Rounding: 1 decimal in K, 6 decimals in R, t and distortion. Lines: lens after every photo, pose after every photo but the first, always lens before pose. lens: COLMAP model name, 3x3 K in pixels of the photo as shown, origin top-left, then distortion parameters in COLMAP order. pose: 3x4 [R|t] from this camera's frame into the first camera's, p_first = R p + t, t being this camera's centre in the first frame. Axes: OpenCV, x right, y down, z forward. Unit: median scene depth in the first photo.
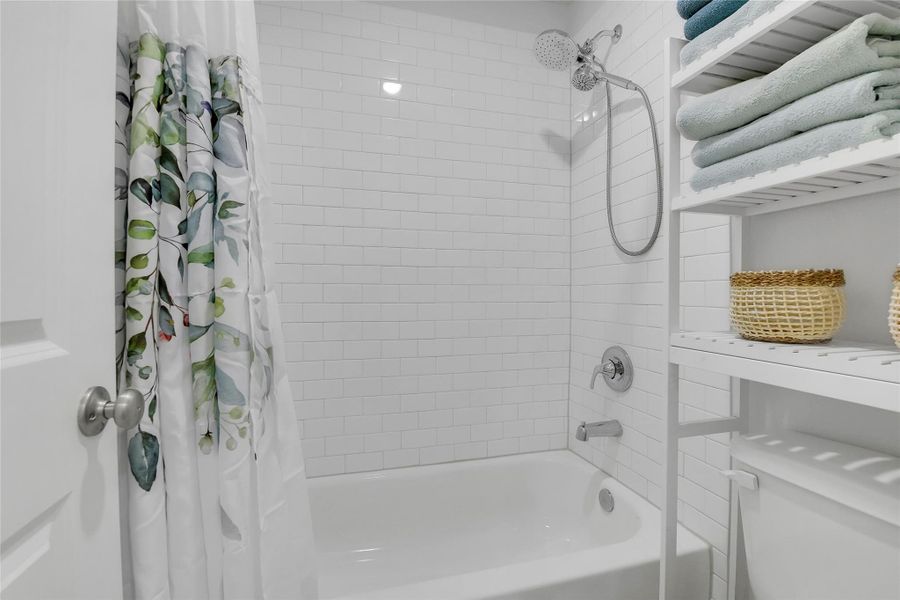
lens RADIAL K [[392.7, 0, 451.1], [0, 392.7, 299.8], [0, 0, 1]] dist [-0.017791, -0.000716]
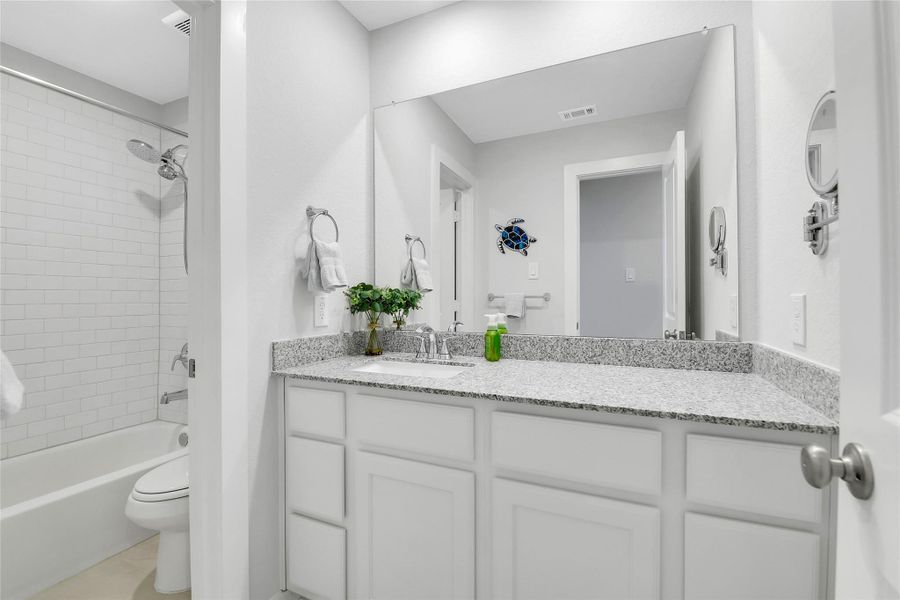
lens RADIAL K [[392.7, 0, 447.4], [0, 392.7, 300.4], [0, 0, 1]] dist [-0.017791, -0.000716]
pose [[0.636061, 0.003442, 0.771631, -0.135741], [0.009006, 0.999889, -0.011883, -0.023691], [-0.771586, 0.014507, 0.635959, -0.812035]]
